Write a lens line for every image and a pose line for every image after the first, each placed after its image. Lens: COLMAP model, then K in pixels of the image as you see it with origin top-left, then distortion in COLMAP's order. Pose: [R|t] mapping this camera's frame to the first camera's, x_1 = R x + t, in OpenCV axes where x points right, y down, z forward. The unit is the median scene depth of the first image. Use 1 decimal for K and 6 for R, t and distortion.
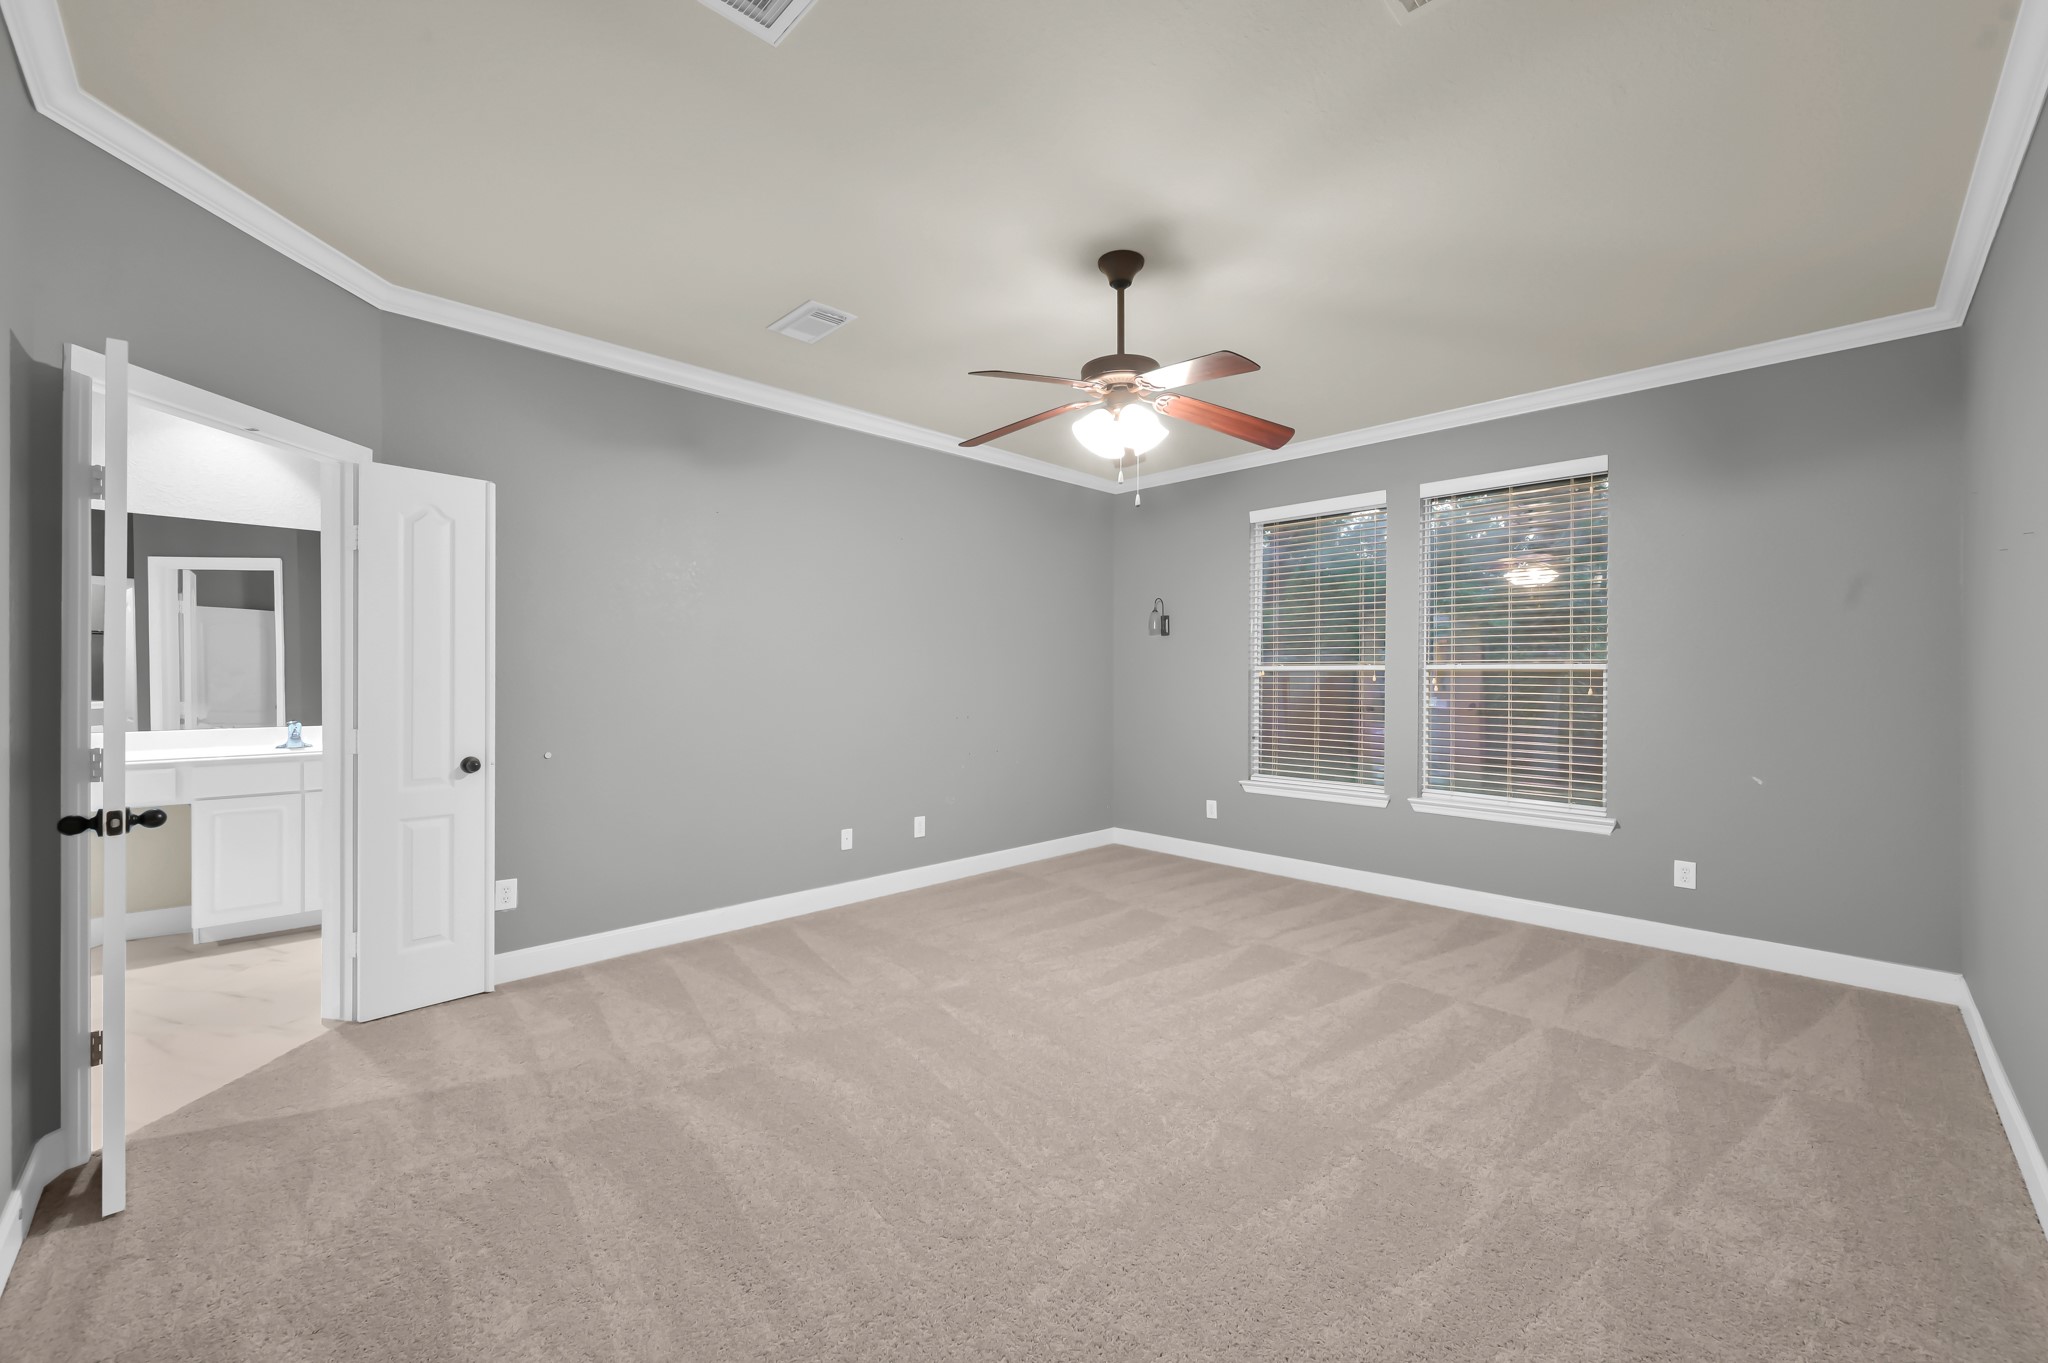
lens RADIAL K [[817.4, 0, 1018.8], [0, 817.4, 678.7], [0, 0, 1]] dist [-0.001207, 0.000293]
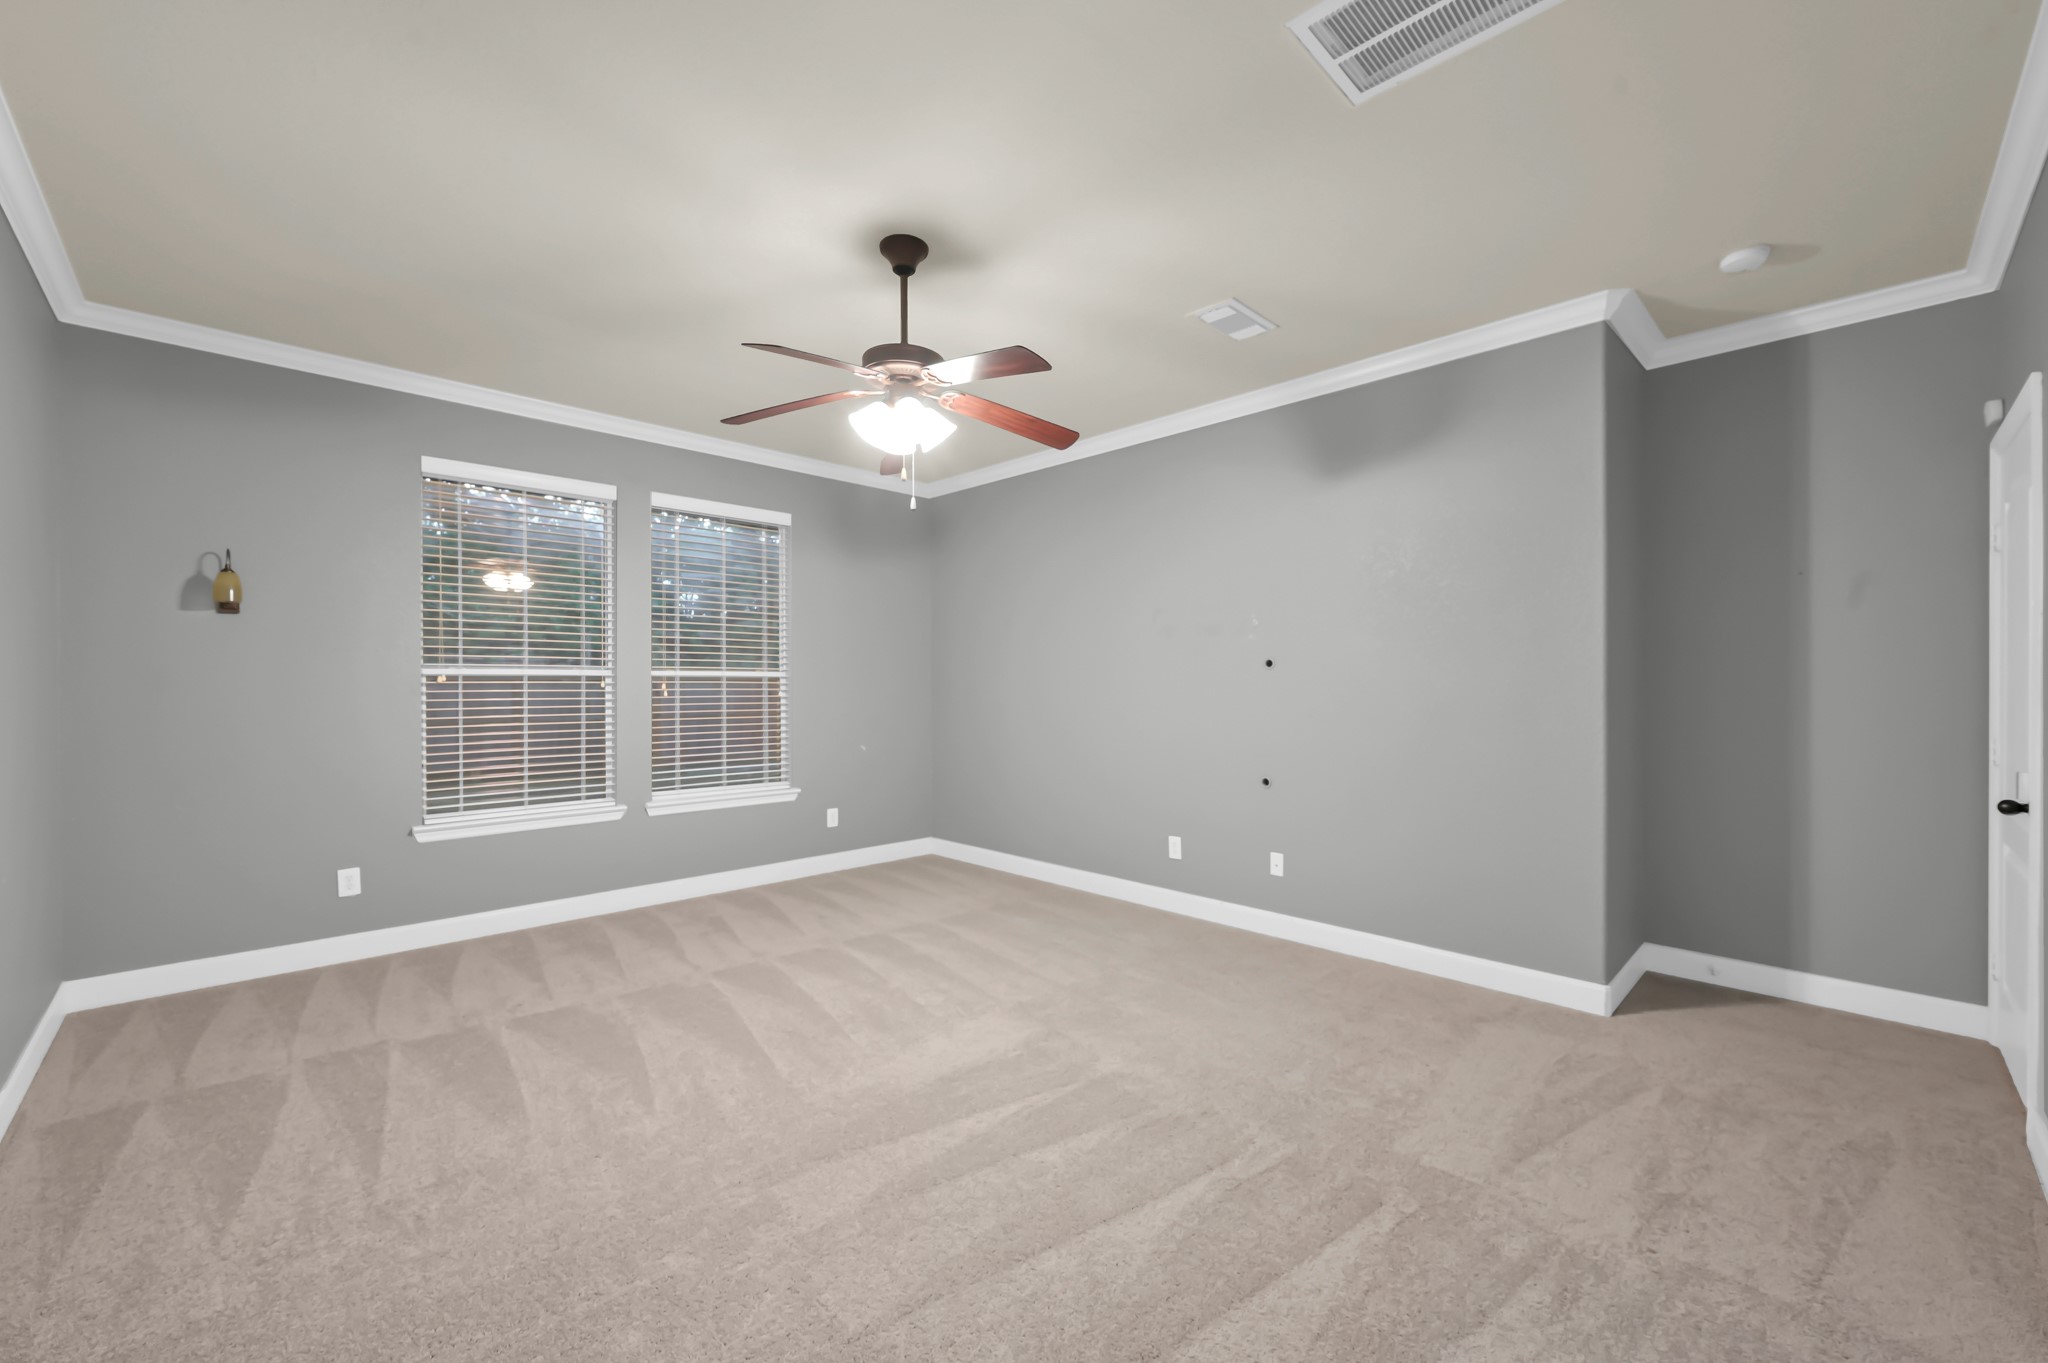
lens RADIAL K [[817.4, 0, 1026.7], [0, 817.4, 675.9], [0, 0, 1]] dist [-0.001207, 0.000293]
pose [[-0.010354, 0.003920, 0.999939, -0.574031], [0.003733, 0.999985, -0.003882, -0.005133], [-0.999939, 0.003693, -0.010368, 0.594959]]
